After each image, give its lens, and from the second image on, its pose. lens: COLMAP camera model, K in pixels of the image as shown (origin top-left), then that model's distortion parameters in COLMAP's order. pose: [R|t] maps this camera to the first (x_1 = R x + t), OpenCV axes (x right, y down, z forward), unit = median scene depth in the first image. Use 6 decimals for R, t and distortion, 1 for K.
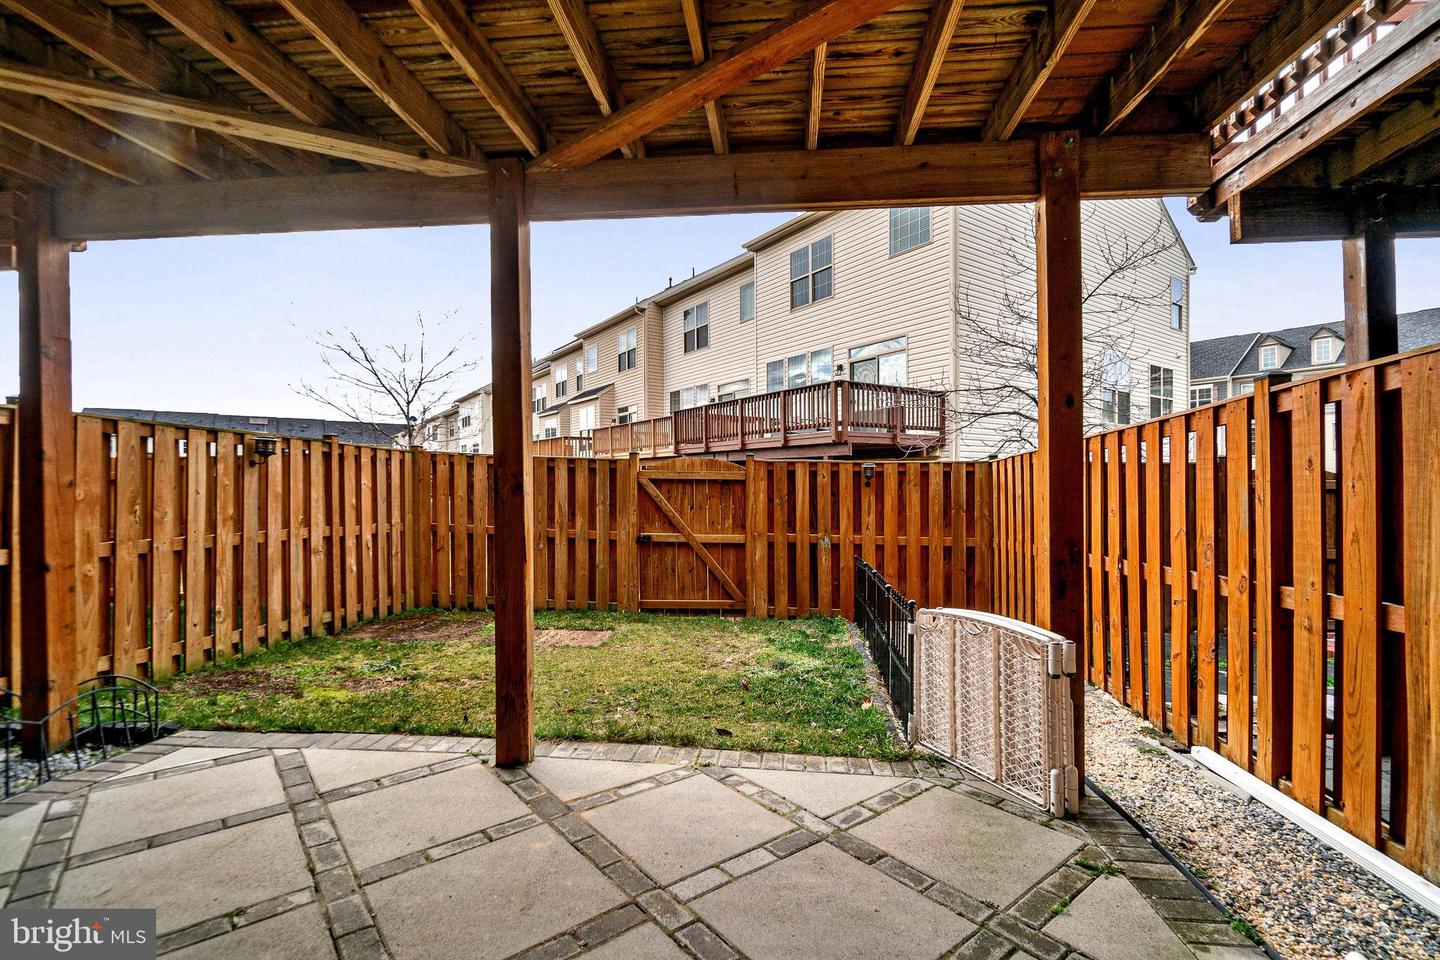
lens RADIAL K [[647.3, 0, 725.6], [0, 647.3, 483.6], [0, 0, 1]] dist [0.000041, 0.000220]
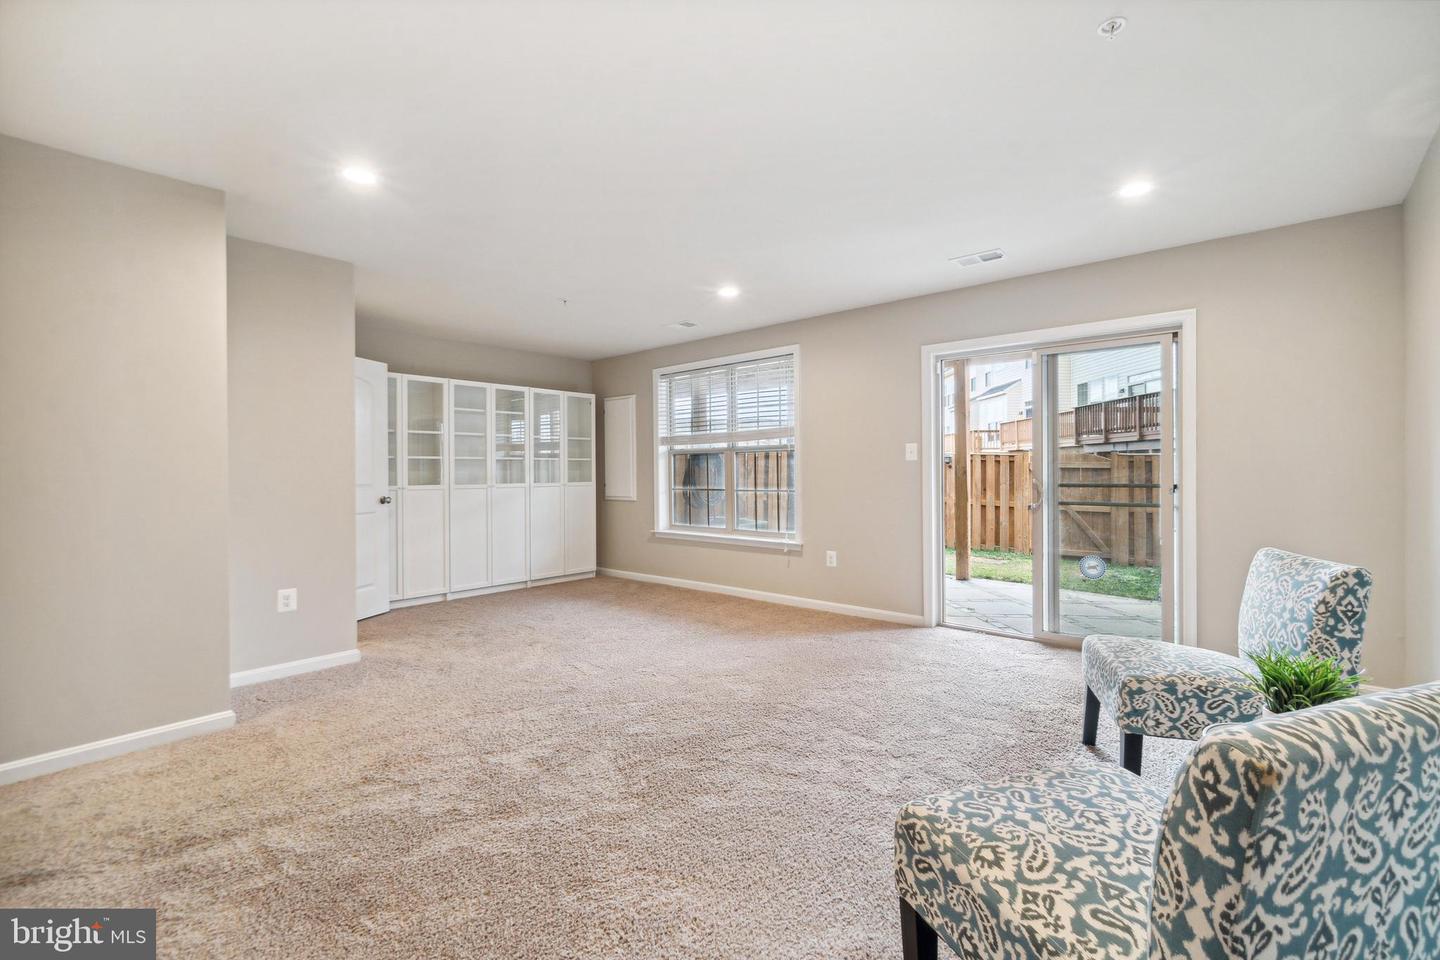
lens RADIAL K [[647.3, 0, 726.4], [0, 647.3, 478.0], [0, 0, 1]] dist [0.000041, 0.000220]
pose [[0.822413, 0.005722, -0.568862, 0.095829], [0.000907, 0.999935, 0.011370, -0.000387], [0.568890, -0.009867, 0.822354, -0.436029]]
